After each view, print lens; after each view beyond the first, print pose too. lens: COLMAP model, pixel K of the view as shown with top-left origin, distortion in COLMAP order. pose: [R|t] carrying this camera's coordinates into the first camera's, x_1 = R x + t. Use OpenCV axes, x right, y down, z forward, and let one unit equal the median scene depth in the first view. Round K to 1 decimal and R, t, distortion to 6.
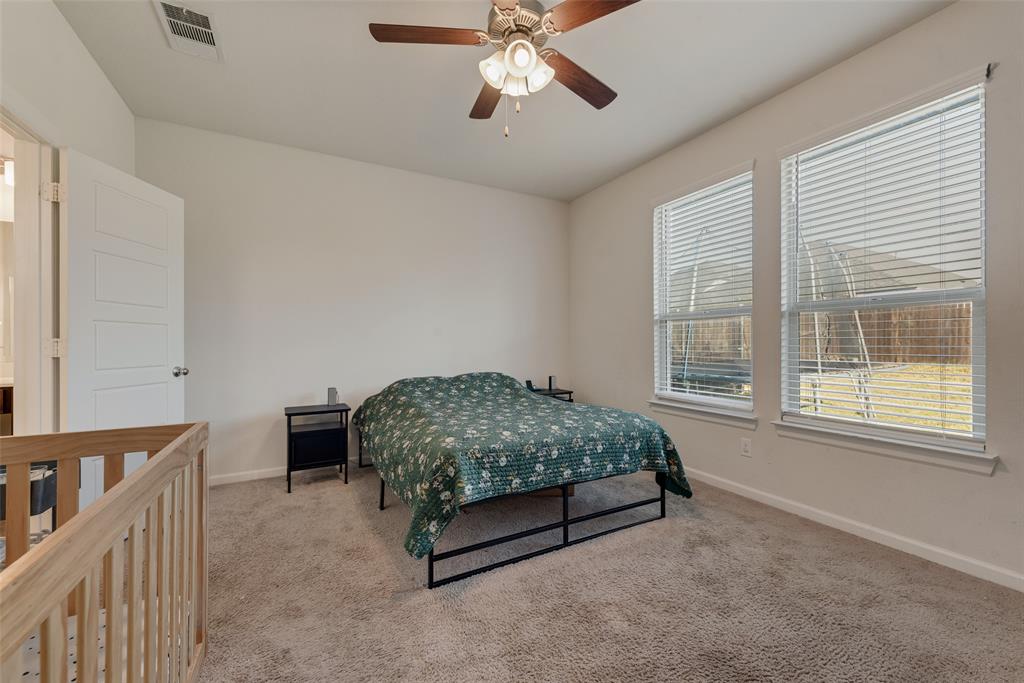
lens RADIAL K [[404.9, 0, 507.8], [0, 404.9, 340.0], [0, 0, 1]] dist [0.014834, -0.003398]
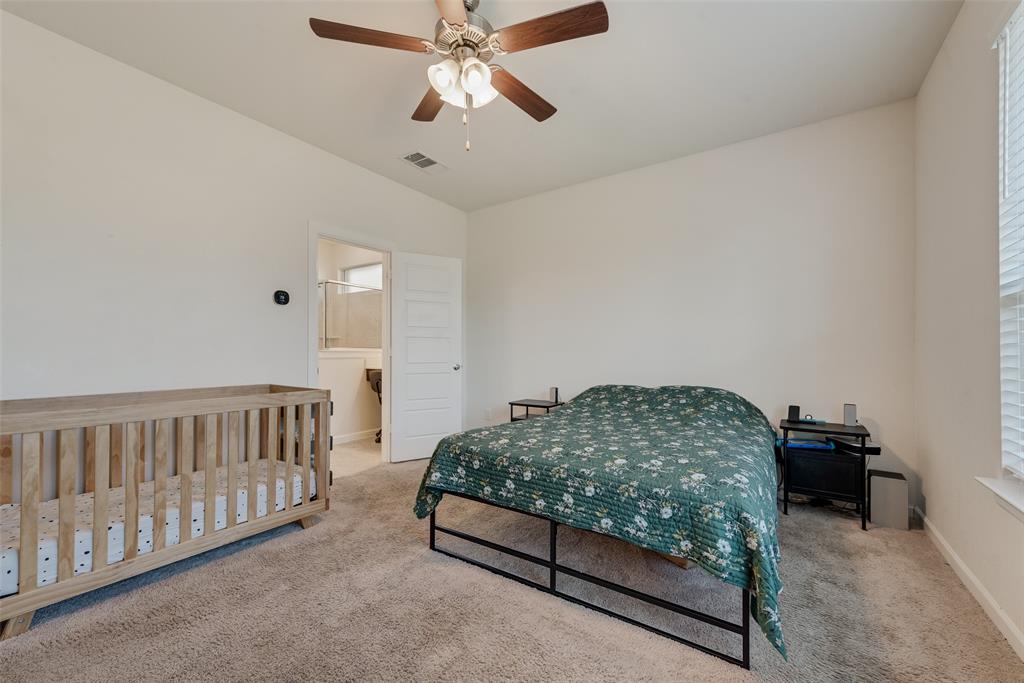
lens RADIAL K [[404.9, 0, 505.9], [0, 404.9, 346.3], [0, 0, 1]] dist [0.014834, -0.003398]
pose [[0.469612, -0.002984, -0.882868, 0.837725], [0.002914, 0.999994, -0.001830, 0.001794], [0.882868, -0.001714, 0.469618, 0.526060]]
